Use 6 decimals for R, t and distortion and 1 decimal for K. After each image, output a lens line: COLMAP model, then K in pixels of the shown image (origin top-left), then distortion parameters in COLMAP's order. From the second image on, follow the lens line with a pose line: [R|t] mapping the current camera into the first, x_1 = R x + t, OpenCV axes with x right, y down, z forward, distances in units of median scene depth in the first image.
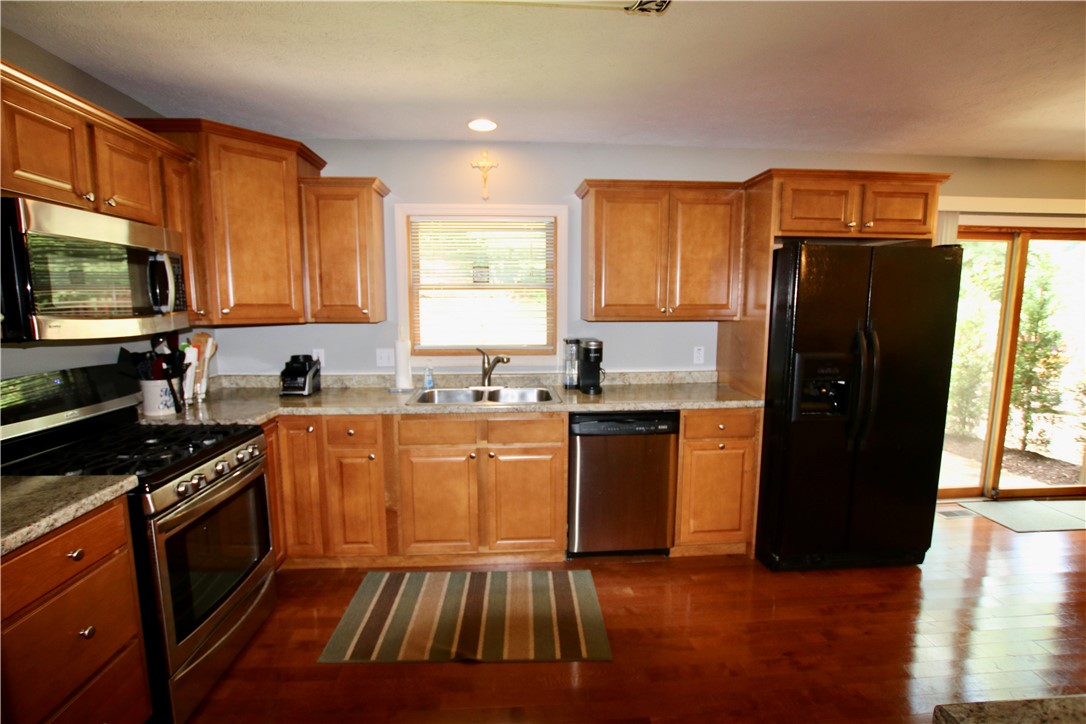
lens RADIAL K [[506.5, 0, 542.5], [0, 506.5, 364.6], [0, 0, 1]] dist [-0.033203, 0.002816]
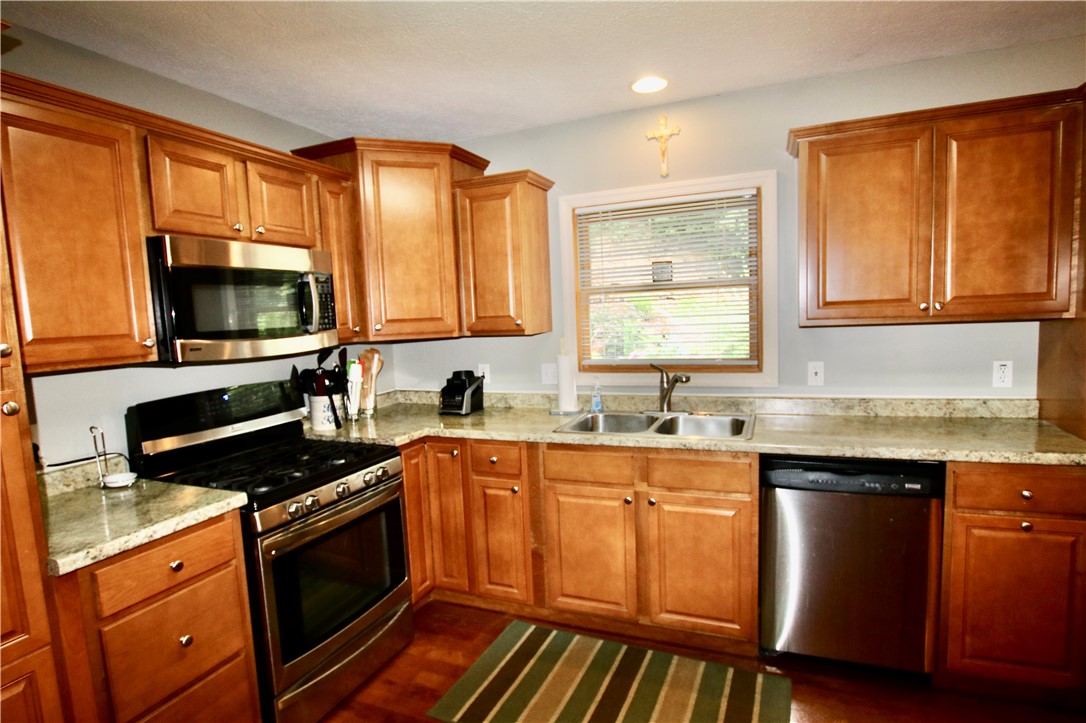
lens RADIAL K [[572.3, 0, 542.9], [0, 572.3, 366.9], [0, 0, 1]] dist [-0.036394, 0.005789]
pose [[0.887742, 0.004135, -0.460324, 0.149851], [-0.010037, 0.999896, -0.010374, -0.018234], [0.460233, 0.013830, 0.887691, 0.134467]]
